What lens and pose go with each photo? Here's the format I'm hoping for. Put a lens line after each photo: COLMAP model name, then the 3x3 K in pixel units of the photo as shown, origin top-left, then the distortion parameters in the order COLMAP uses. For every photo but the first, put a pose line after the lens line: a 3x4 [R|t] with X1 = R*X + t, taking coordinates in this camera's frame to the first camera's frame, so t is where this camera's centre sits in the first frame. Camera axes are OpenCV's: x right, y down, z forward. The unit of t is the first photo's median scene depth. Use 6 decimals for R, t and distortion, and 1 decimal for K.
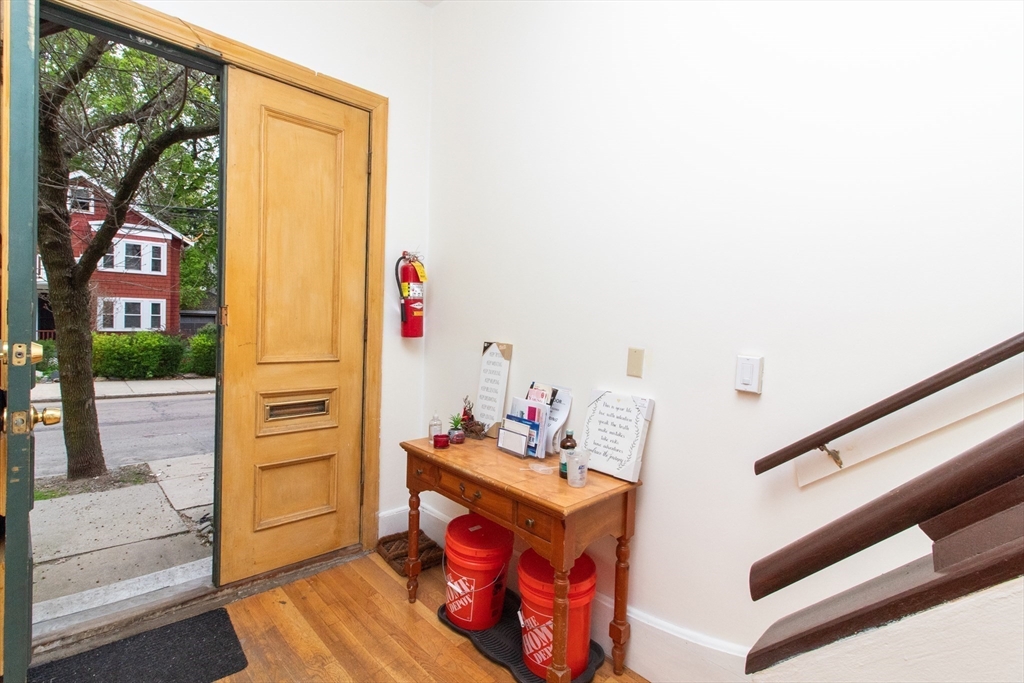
lens RADIAL K [[487.8, 0, 494.0], [0, 487.8, 333.8], [0, 0, 1]] dist [-0.000992, 0.000018]
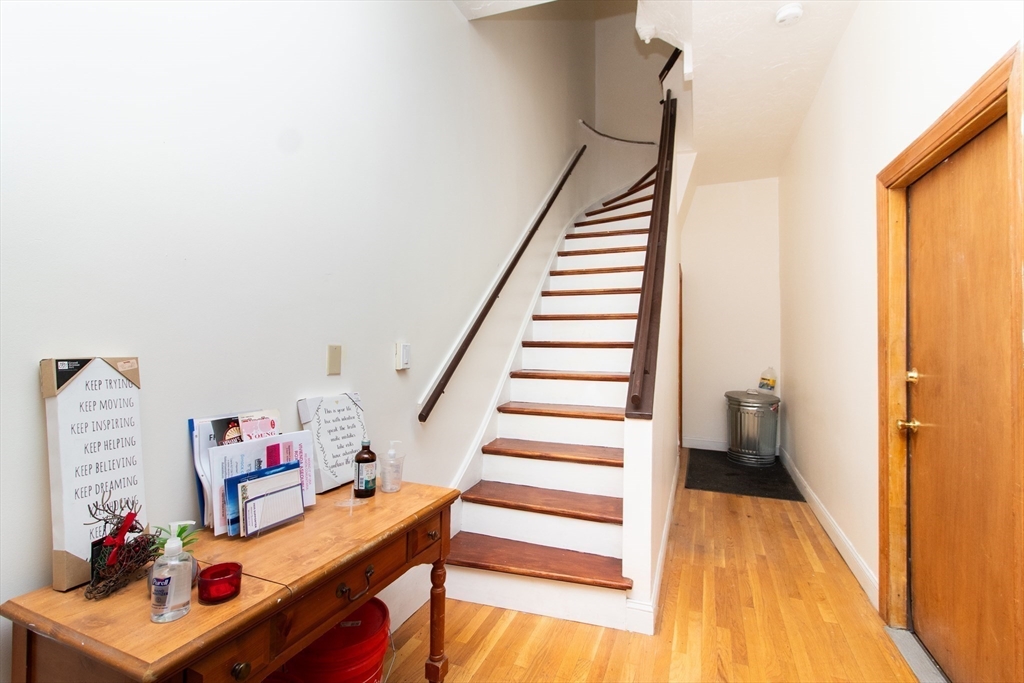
lens RADIAL K [[487.8, 0, 494.0], [0, 487.8, 333.8], [0, 0, 1]] dist [-0.000992, 0.000018]
pose [[-0.412909, -0.018091, 0.910593, -0.702170], [0.016373, 0.999494, 0.027281, -0.012974], [-0.910625, 0.026174, -0.412404, 1.100703]]
